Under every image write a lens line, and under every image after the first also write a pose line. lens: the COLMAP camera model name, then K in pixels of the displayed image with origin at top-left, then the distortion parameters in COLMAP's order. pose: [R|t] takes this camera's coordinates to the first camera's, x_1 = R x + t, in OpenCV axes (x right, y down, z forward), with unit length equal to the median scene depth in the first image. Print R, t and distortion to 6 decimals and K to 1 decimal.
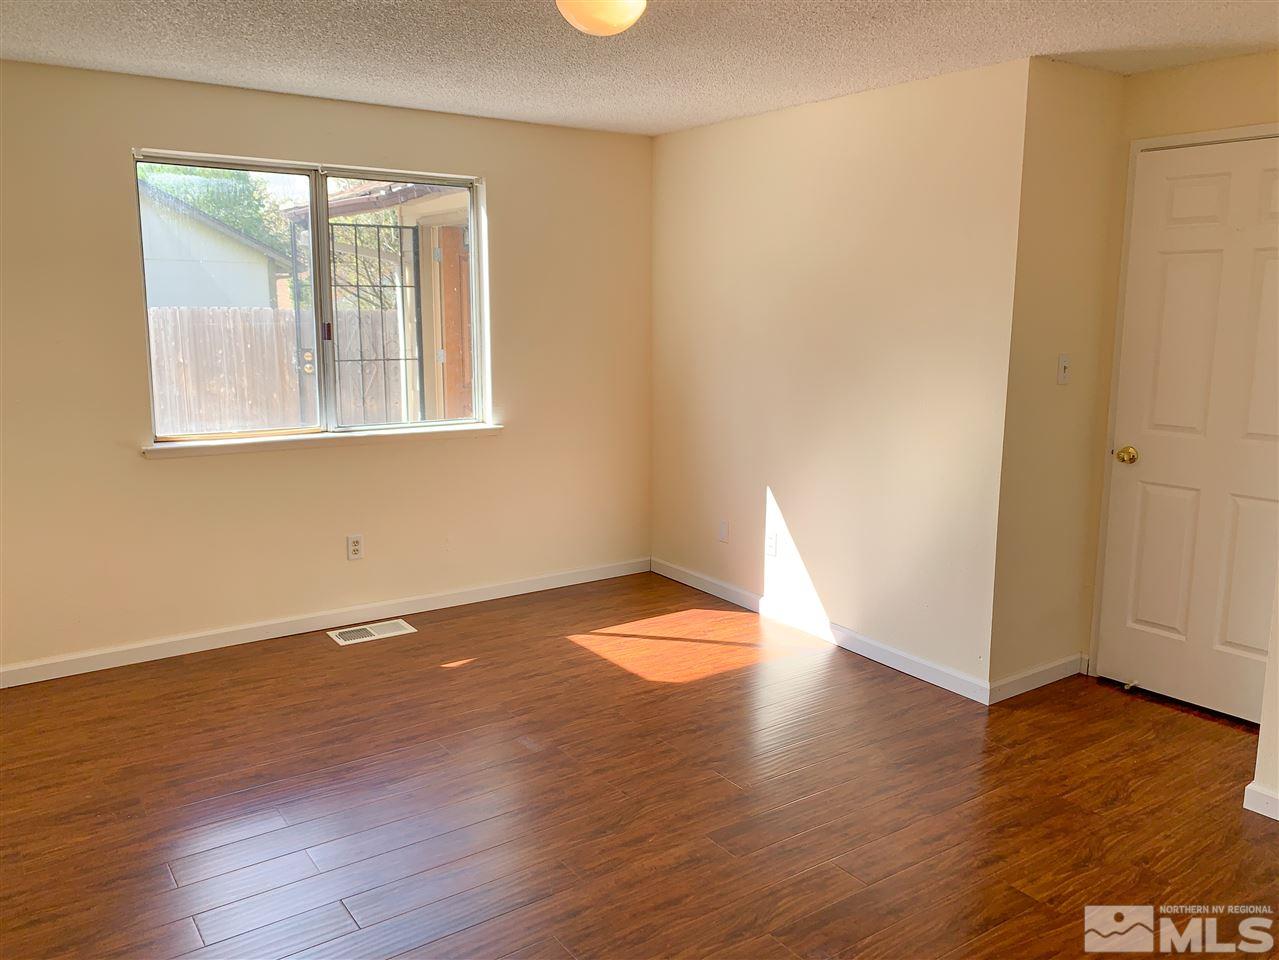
lens RADIAL K [[1002.3, 0, 637.3], [0, 1002.3, 481.3], [0, 0, 1]] dist [0.041607, -0.090075]
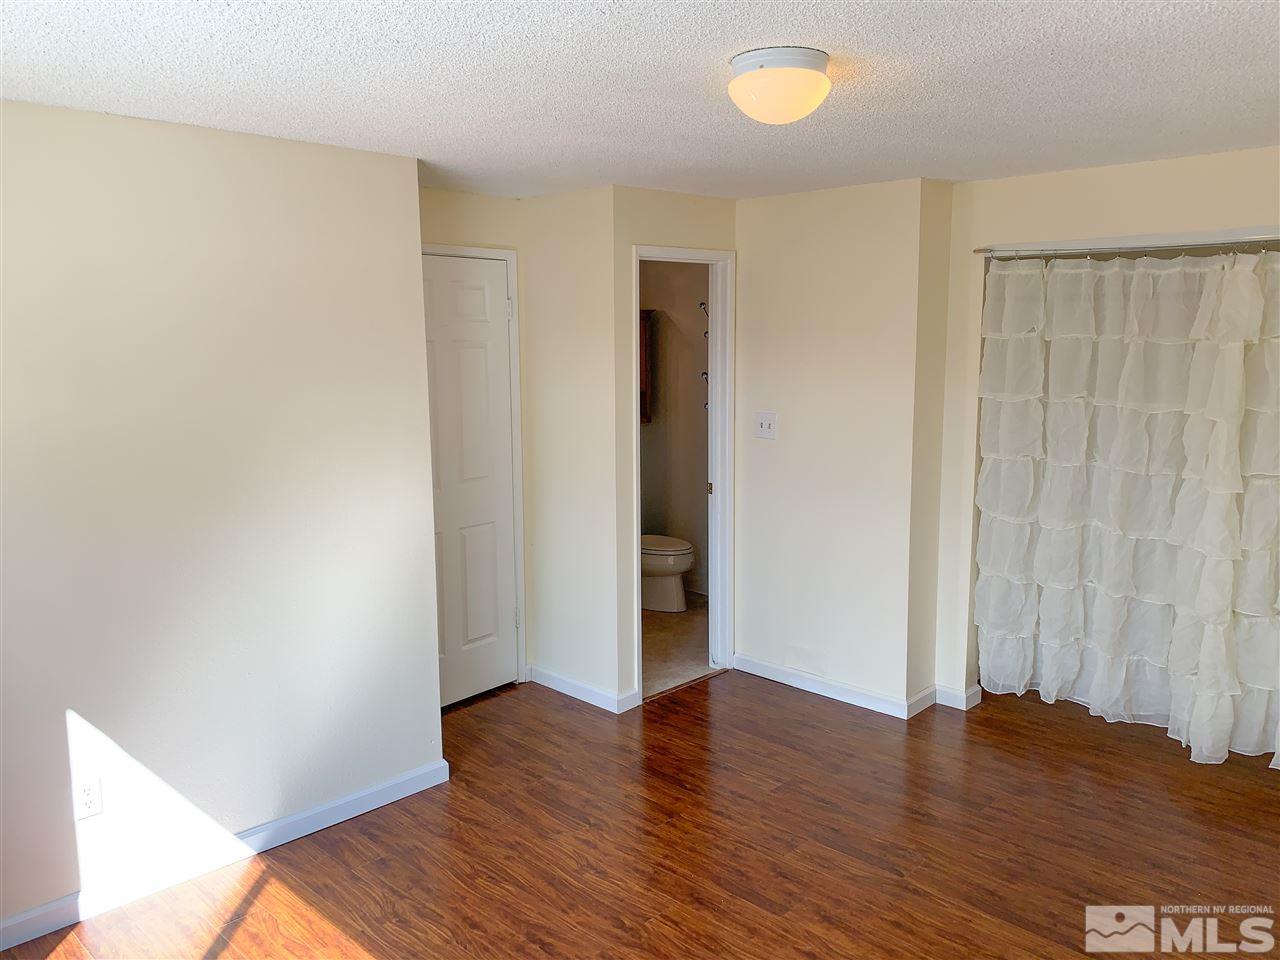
lens RADIAL K [[1003.1, 0, 636.5], [0, 1003.1, 476.9], [0, 0, 1]] dist [0.041607, -0.090075]
pose [[-0.198474, -0.149965, 0.968565, -0.663451], [0.178092, 0.966256, 0.186101, -0.241681], [-0.963790, 0.209430, -0.165069, 0.961362]]
